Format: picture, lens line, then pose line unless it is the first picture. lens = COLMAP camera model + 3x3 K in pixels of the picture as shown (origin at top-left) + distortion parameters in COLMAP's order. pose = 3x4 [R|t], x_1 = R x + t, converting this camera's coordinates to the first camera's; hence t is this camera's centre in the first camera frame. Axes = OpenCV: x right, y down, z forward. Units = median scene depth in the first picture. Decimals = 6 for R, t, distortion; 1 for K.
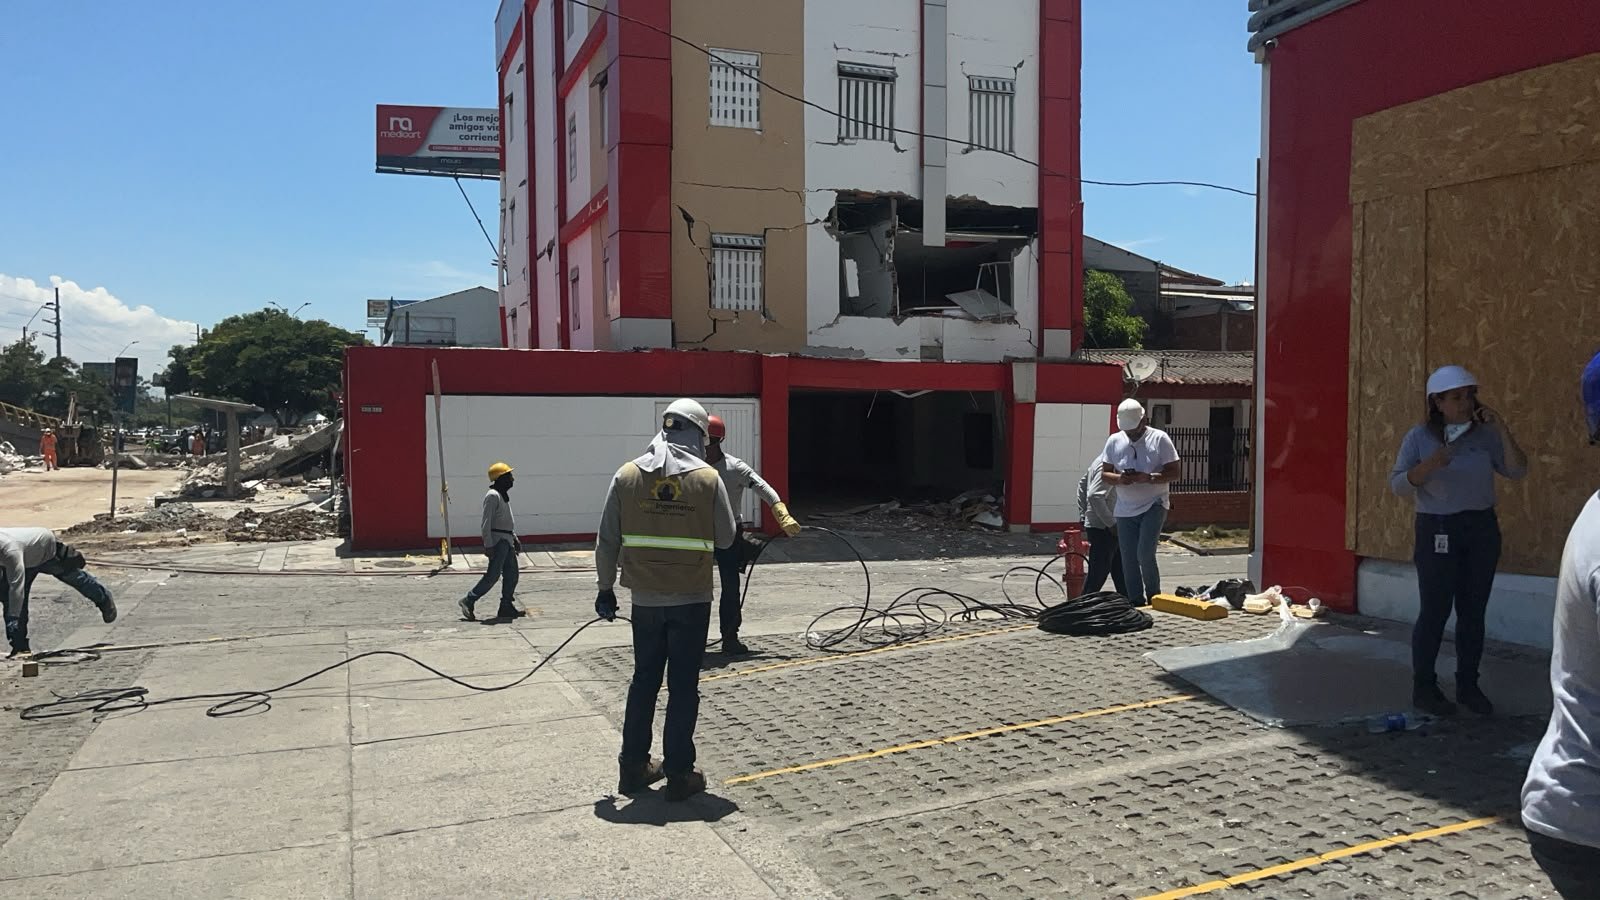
lens RADIAL K [[1243.2, 0, 800.0], [0, 1243.2, 450.0], [0, 0, 1]] dist [0.032471, -0.008451]
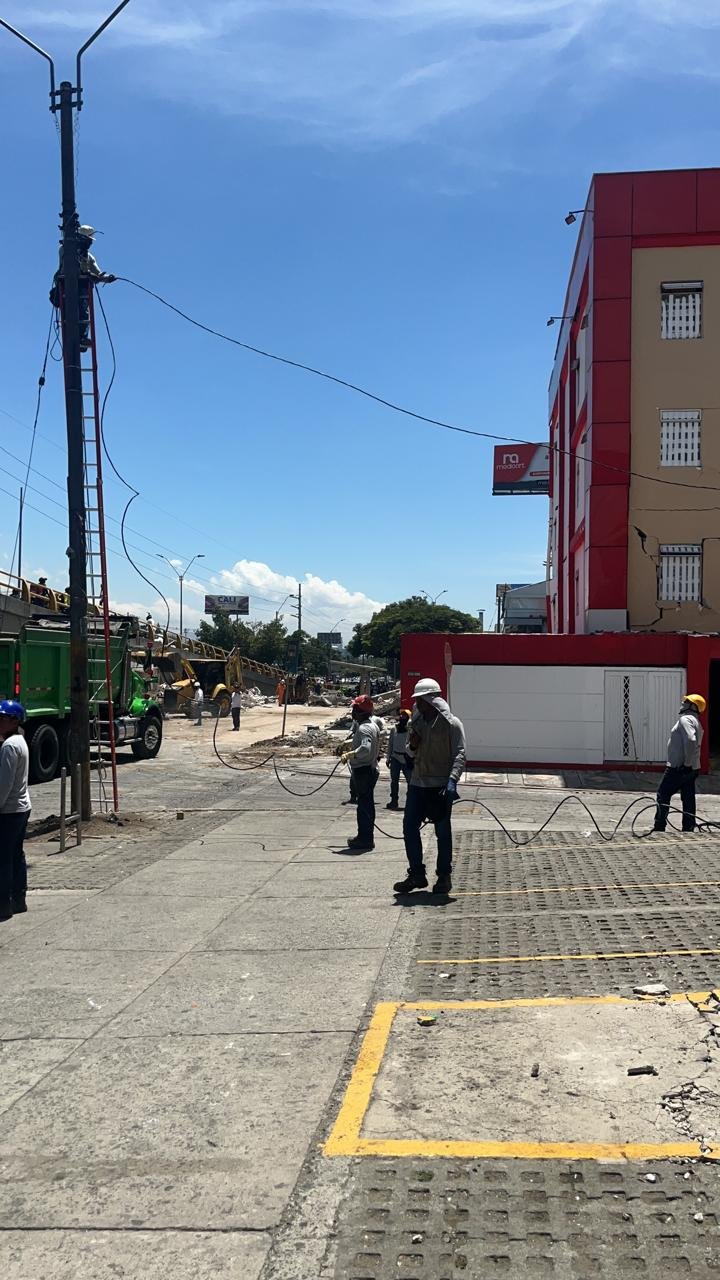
lens RADIAL K [[974.0, 0, 360.0], [0, 974.0, 640.0], [0, 0, 1]] dist [-0.006851, -0.001647]
pose [[0.889427, -0.006906, -0.457026, 0.121807], [-0.019890, 0.998354, -0.053795, -0.007177], [0.456645, 0.056937, 0.887825, -0.083707]]
